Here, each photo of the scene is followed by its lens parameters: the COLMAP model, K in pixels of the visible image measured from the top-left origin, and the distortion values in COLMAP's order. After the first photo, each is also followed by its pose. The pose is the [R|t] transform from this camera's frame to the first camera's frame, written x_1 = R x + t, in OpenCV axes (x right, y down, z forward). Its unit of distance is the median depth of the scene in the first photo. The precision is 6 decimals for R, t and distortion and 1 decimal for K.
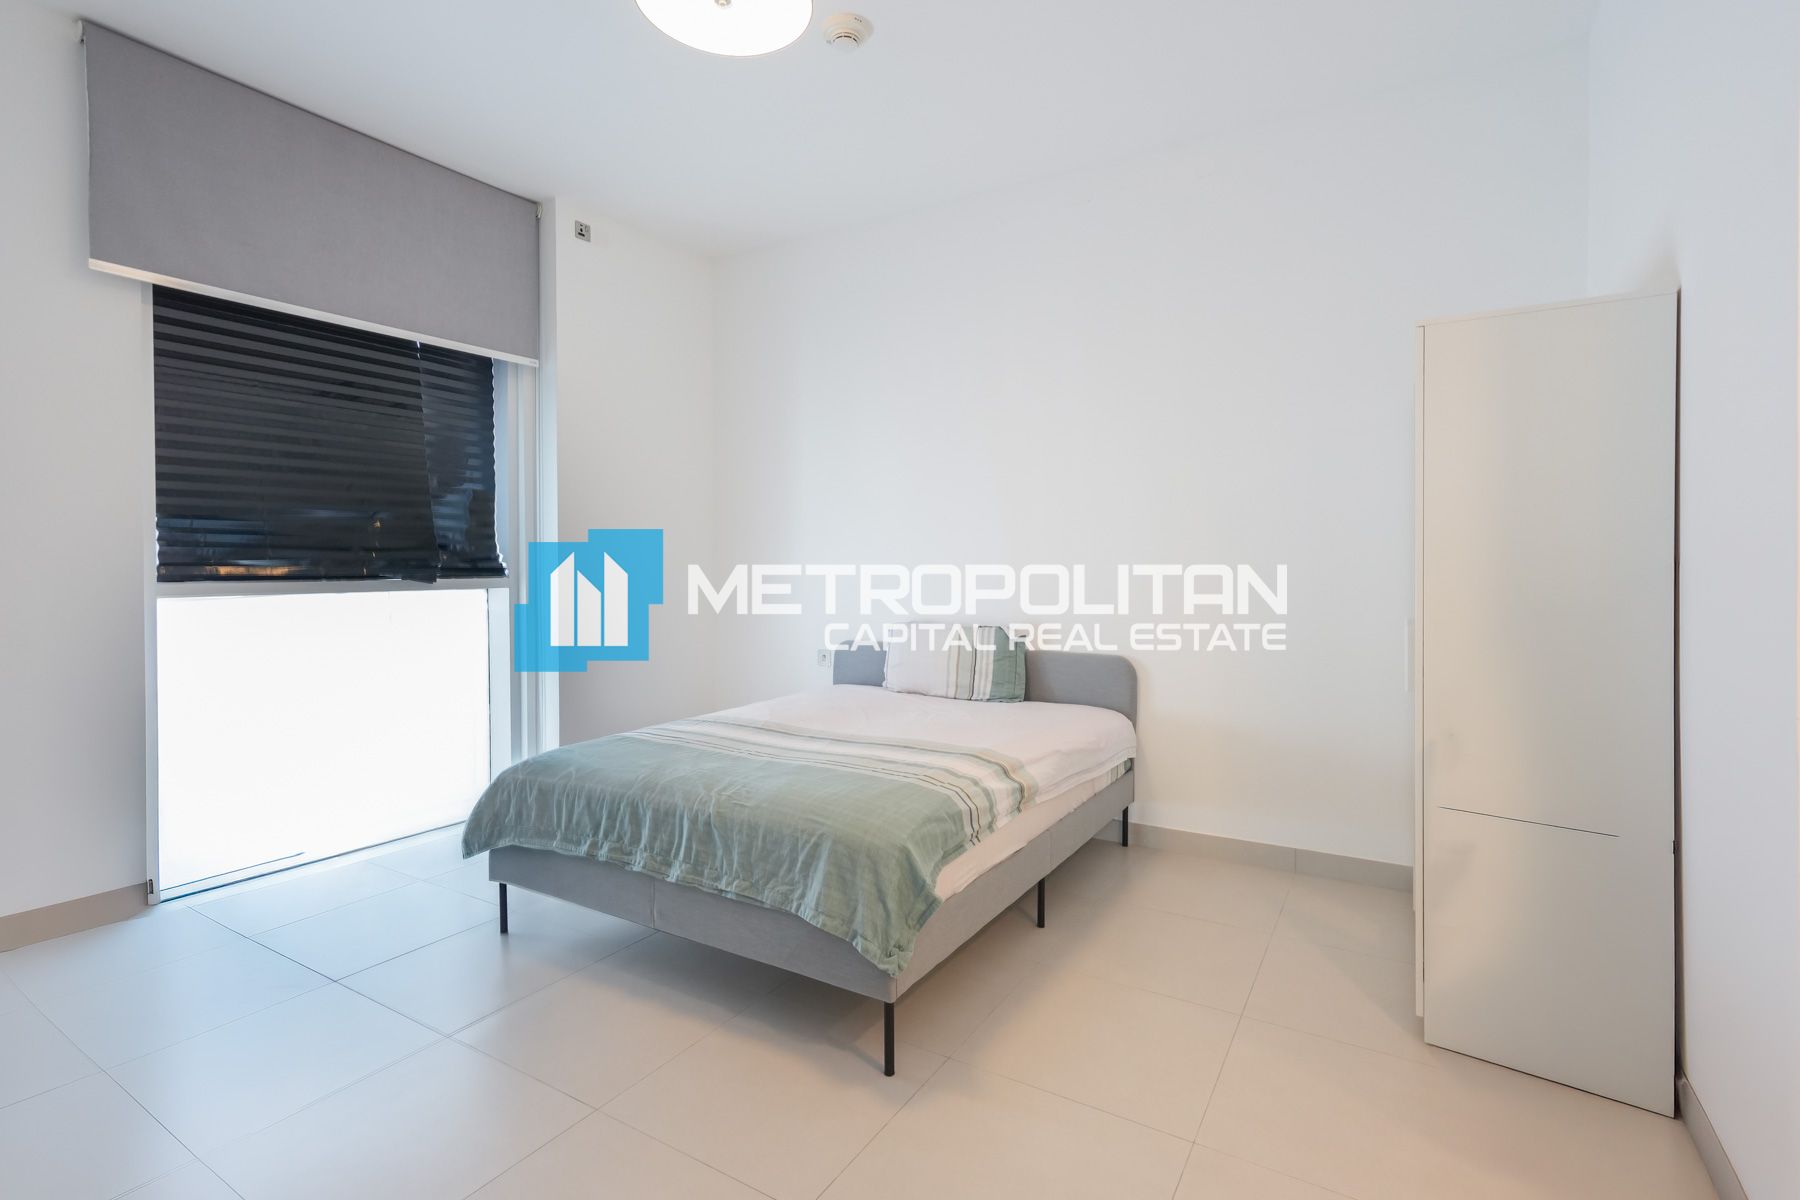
lens RADIAL K [[839.2, 0, 925.6], [0, 839.2, 569.0], [0, 0, 1]] dist [0.017616, 0.004576]
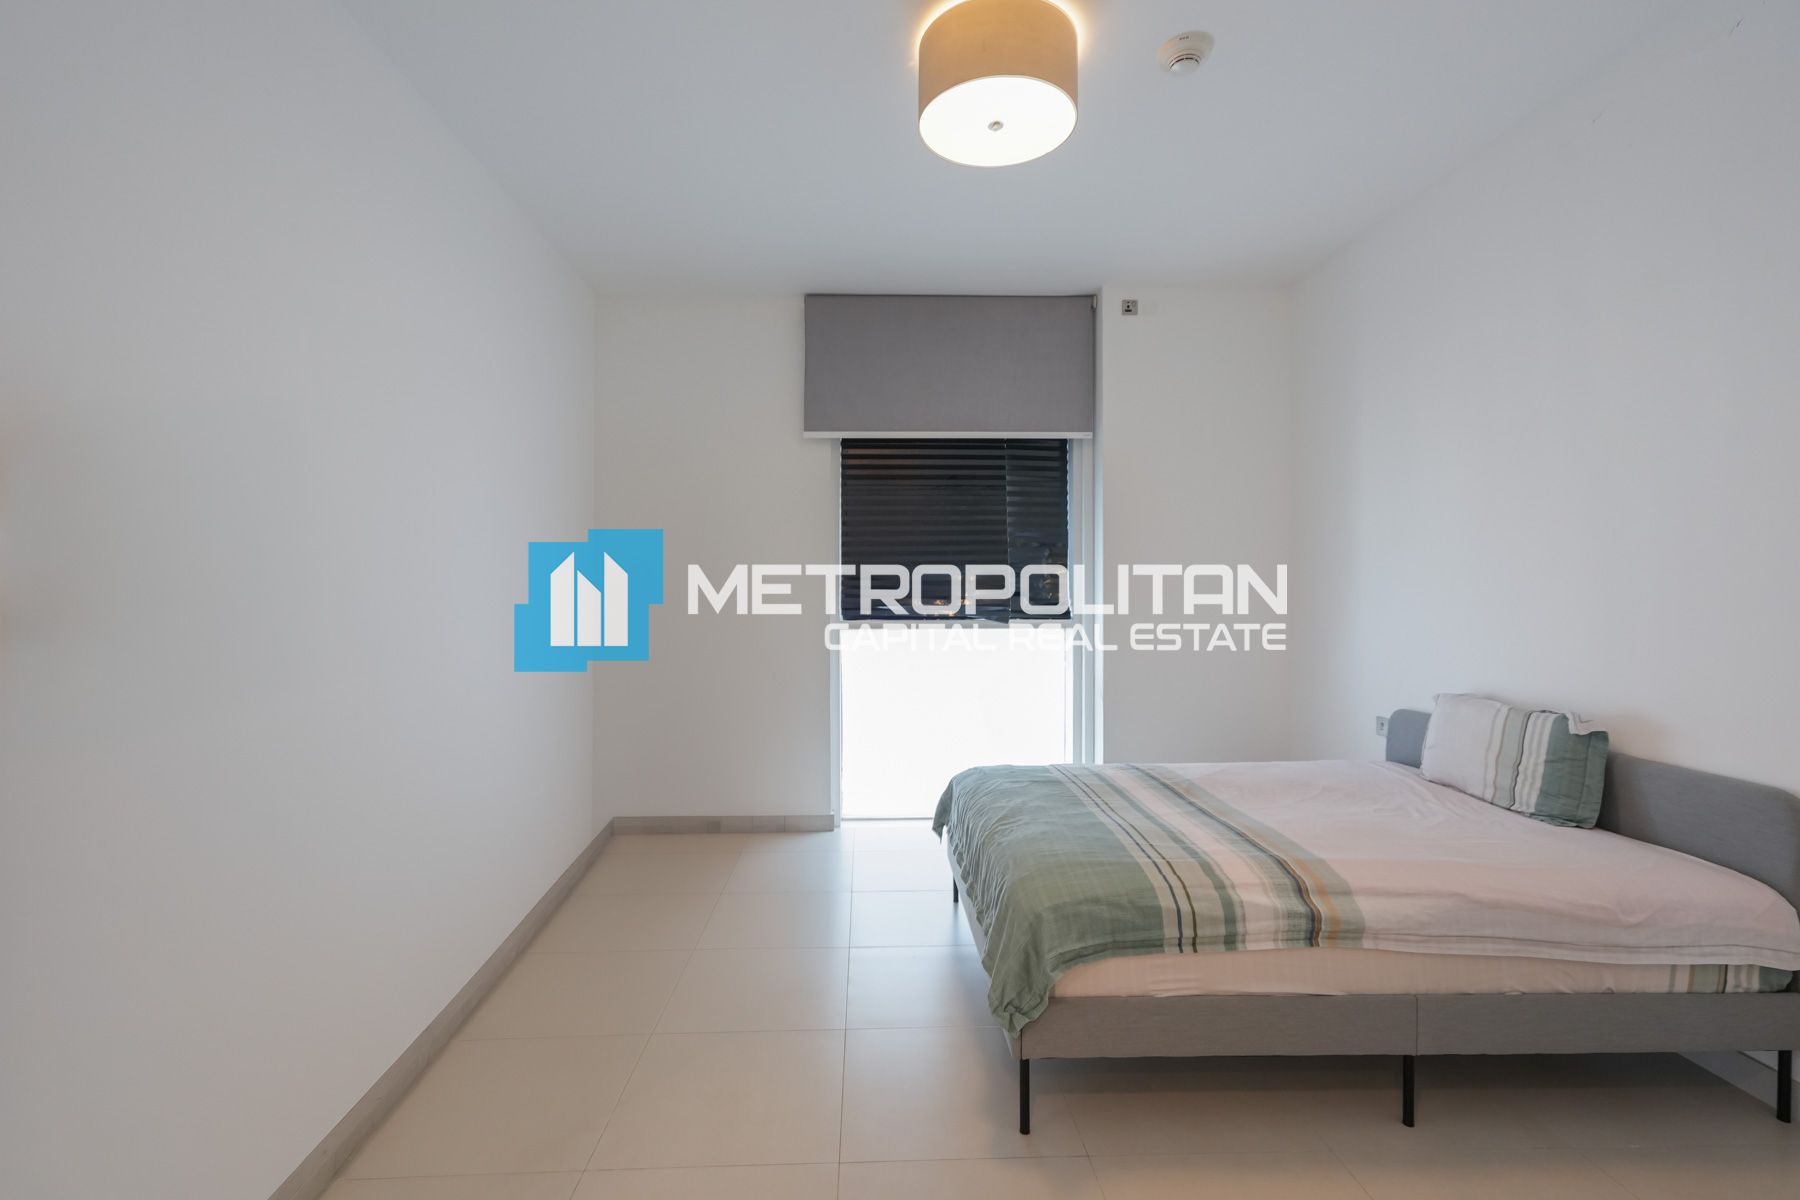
lens RADIAL K [[839.2, 0, 904.2], [0, 839.2, 596.2], [0, 0, 1]] dist [0.017616, 0.004576]
pose [[0.557070, 0.004796, -0.830452, 0.376854], [-0.009021, 0.999959, -0.000276, -0.023216], [0.830417, 0.007646, 0.557090, 0.163782]]
